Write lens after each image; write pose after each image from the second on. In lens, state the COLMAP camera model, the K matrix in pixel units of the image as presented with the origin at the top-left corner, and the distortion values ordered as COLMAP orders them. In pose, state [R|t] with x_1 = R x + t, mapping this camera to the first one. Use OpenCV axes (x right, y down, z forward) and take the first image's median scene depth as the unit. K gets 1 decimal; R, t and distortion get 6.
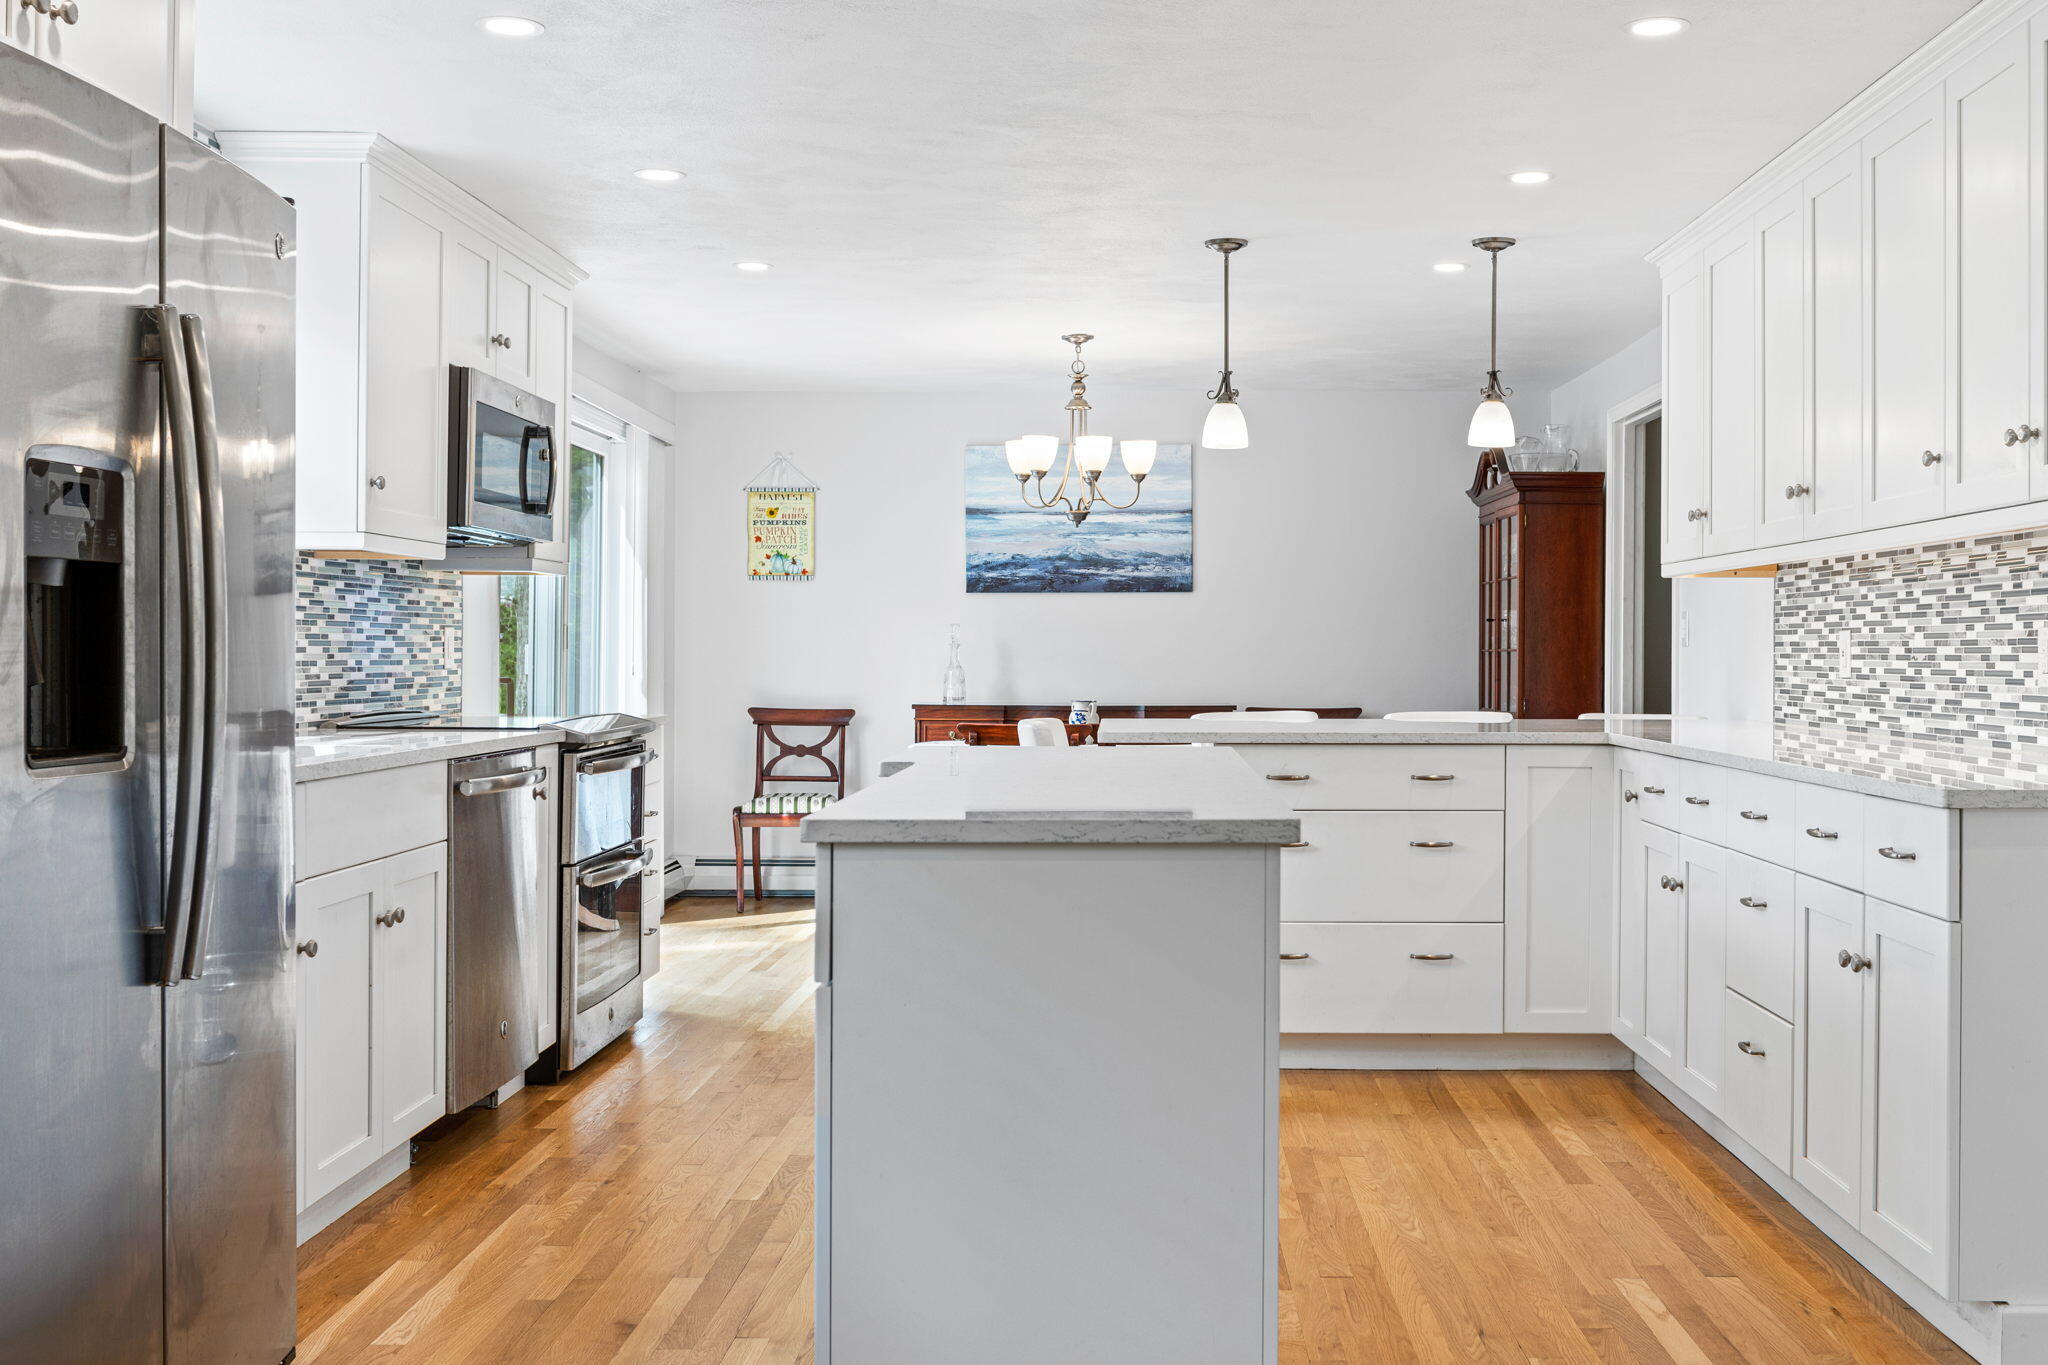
lens RADIAL K [[2092.3, 0, 1165.5], [0, 2092.3, 644.8], [0, 0, 1]] dist [-0.002534, 0.000000]
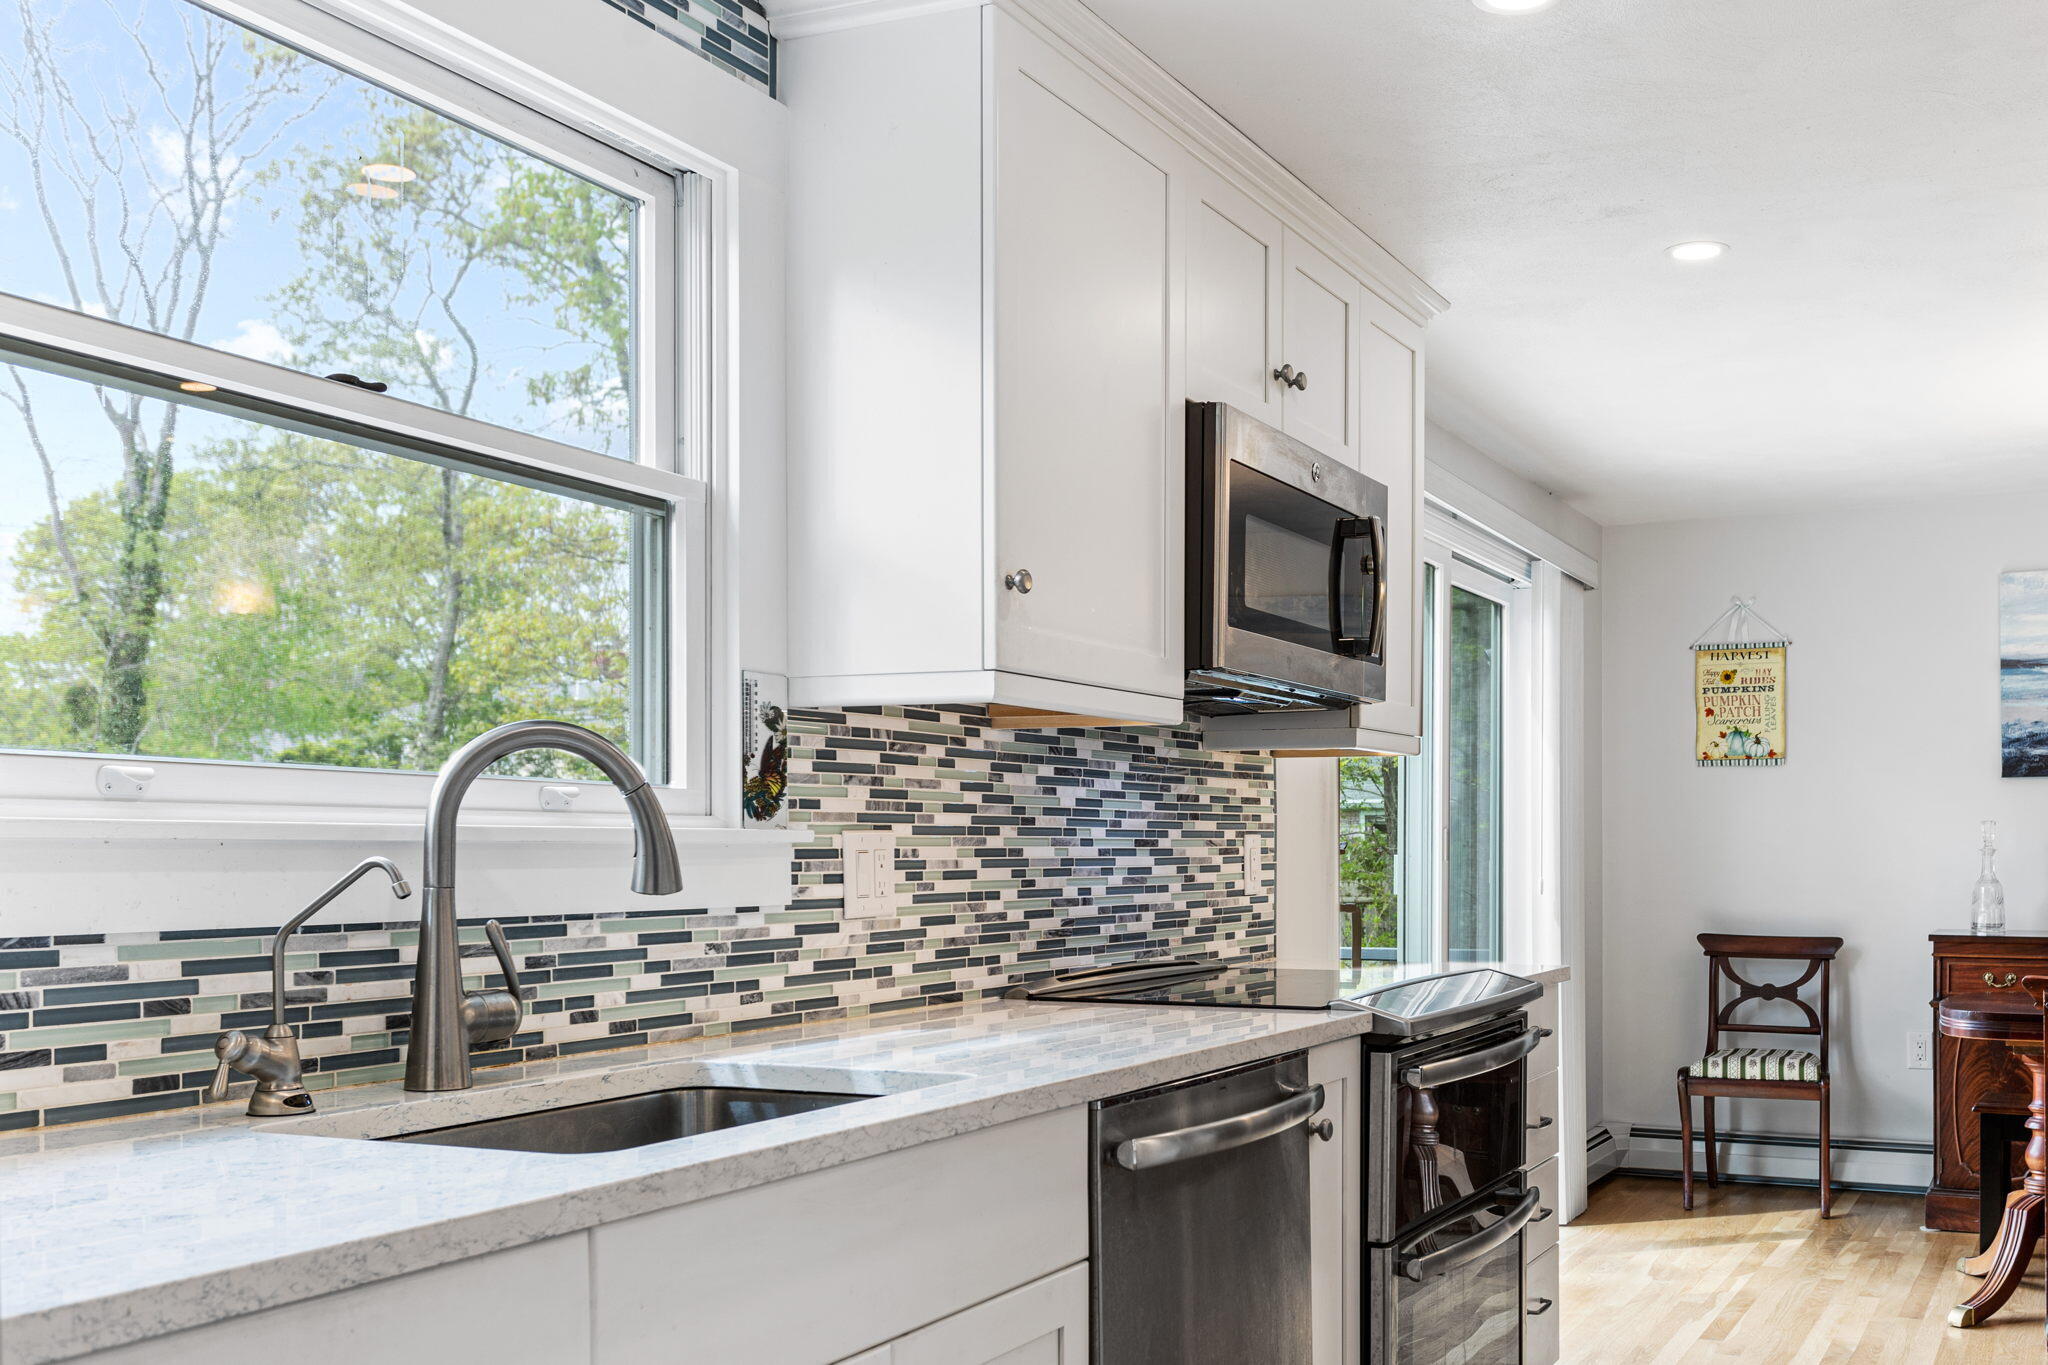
lens RADIAL K [[1974.8, 0, 1247.8], [0, 1974.8, 848.1], [0, 0, 1]] dist [0.007838, 0.000000]
pose [[0.911502, -0.004595, -0.411269, -0.081171], [0.005846, 0.999981, 0.001782, -0.005185], [0.411253, -0.004029, 0.911512, 0.425861]]
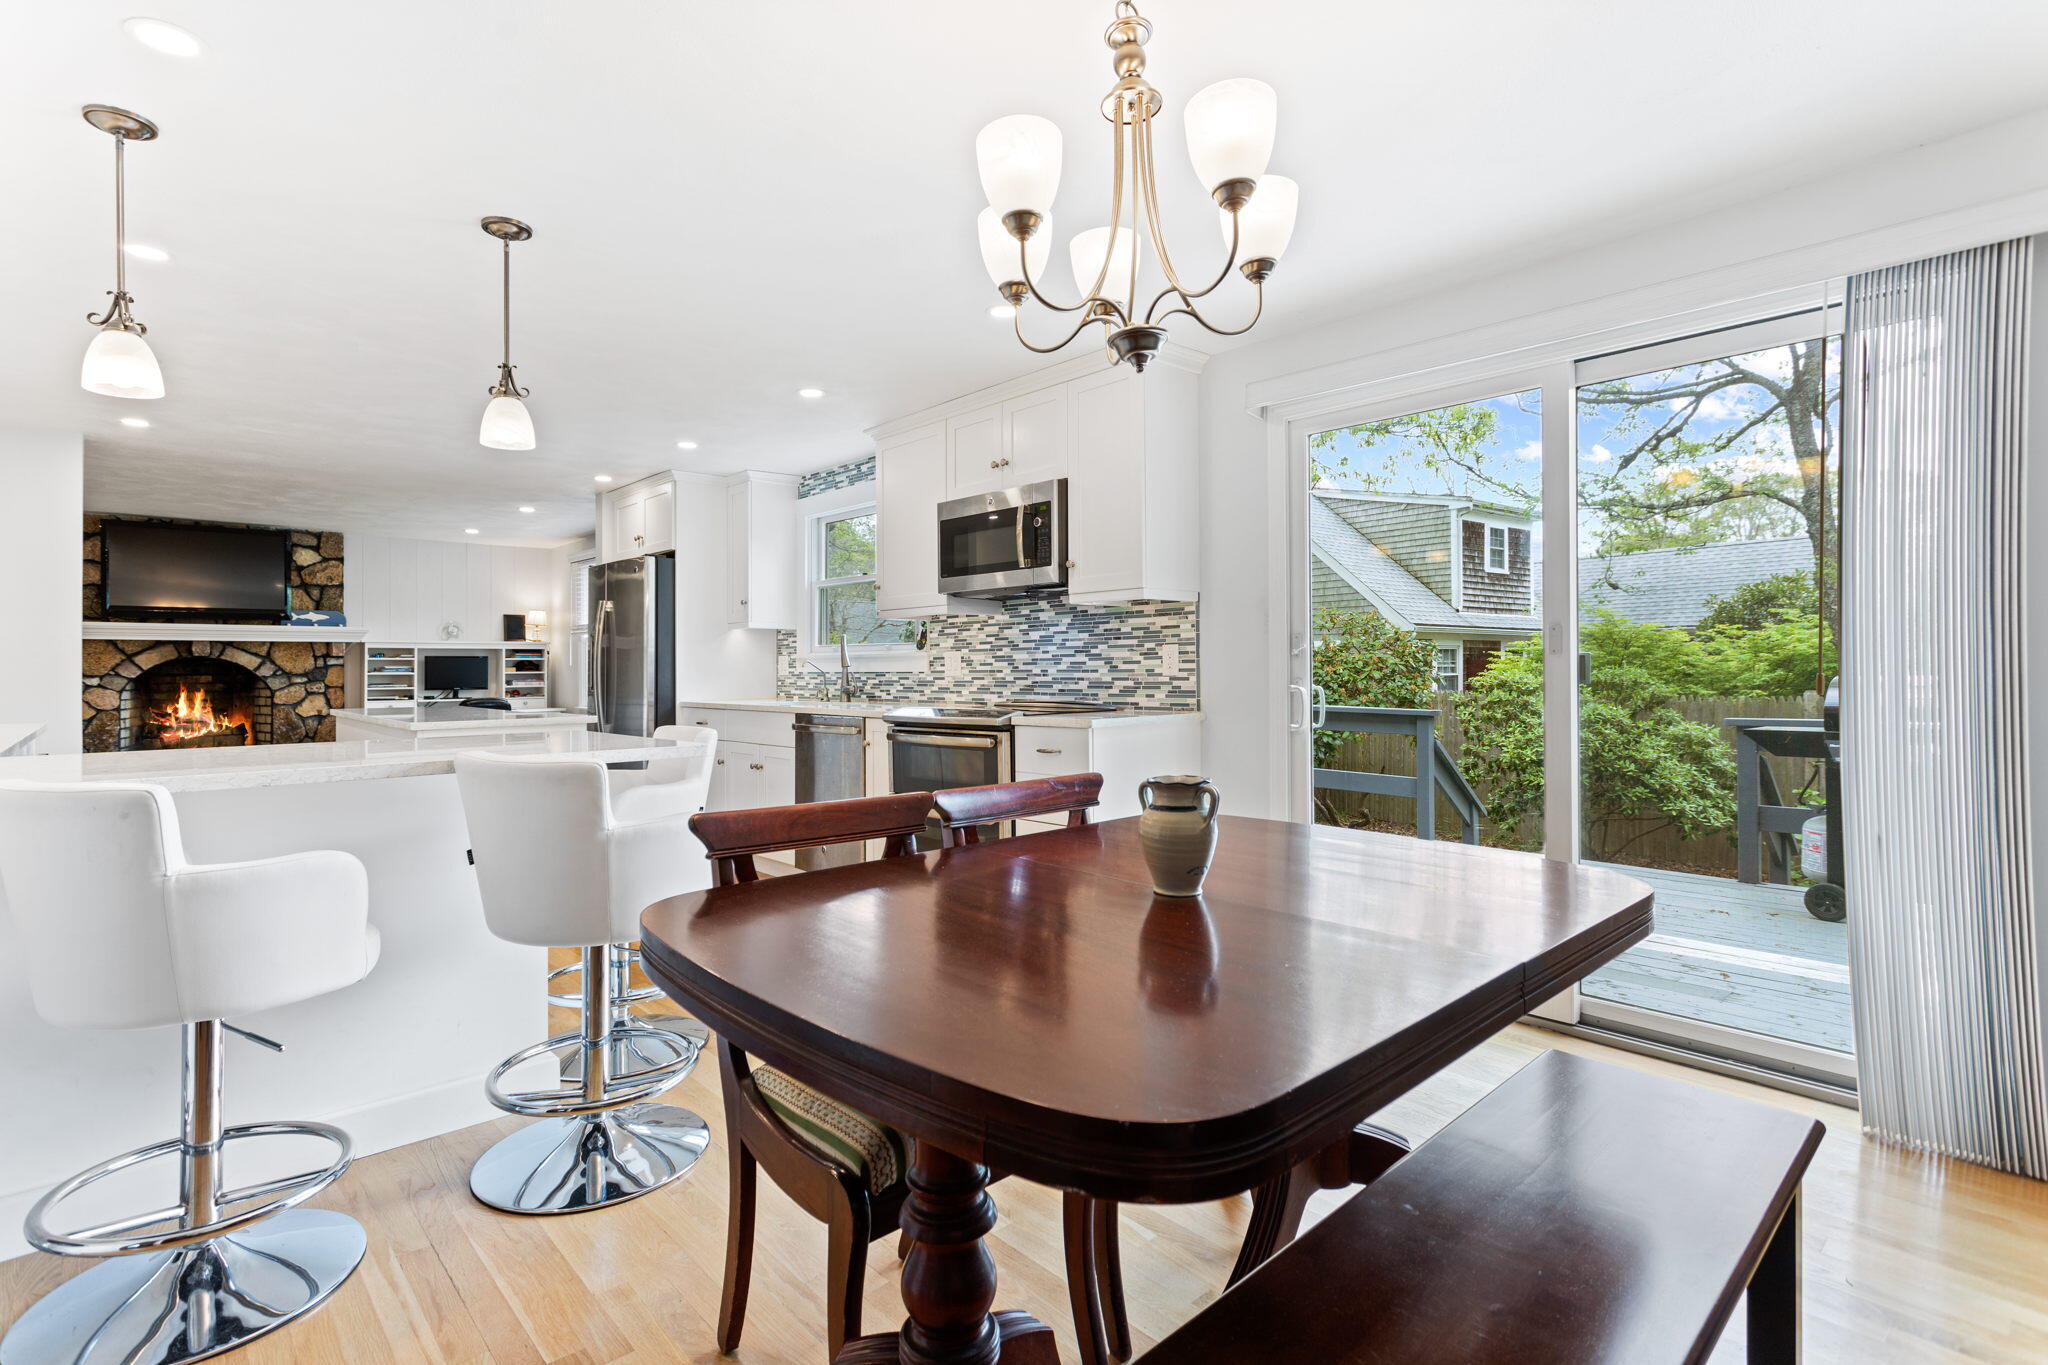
lens RADIAL K [[998.7, 0, 987.6], [0, 998.7, 639.9], [0, 0, 1]] dist [0.022015, 0.007266]
pose [[-0.765941, -0.013324, -0.642773, 0.153685], [0.009515, 0.999441, -0.032056, 0.008093], [0.642841, -0.030669, -0.765385, 1.456999]]
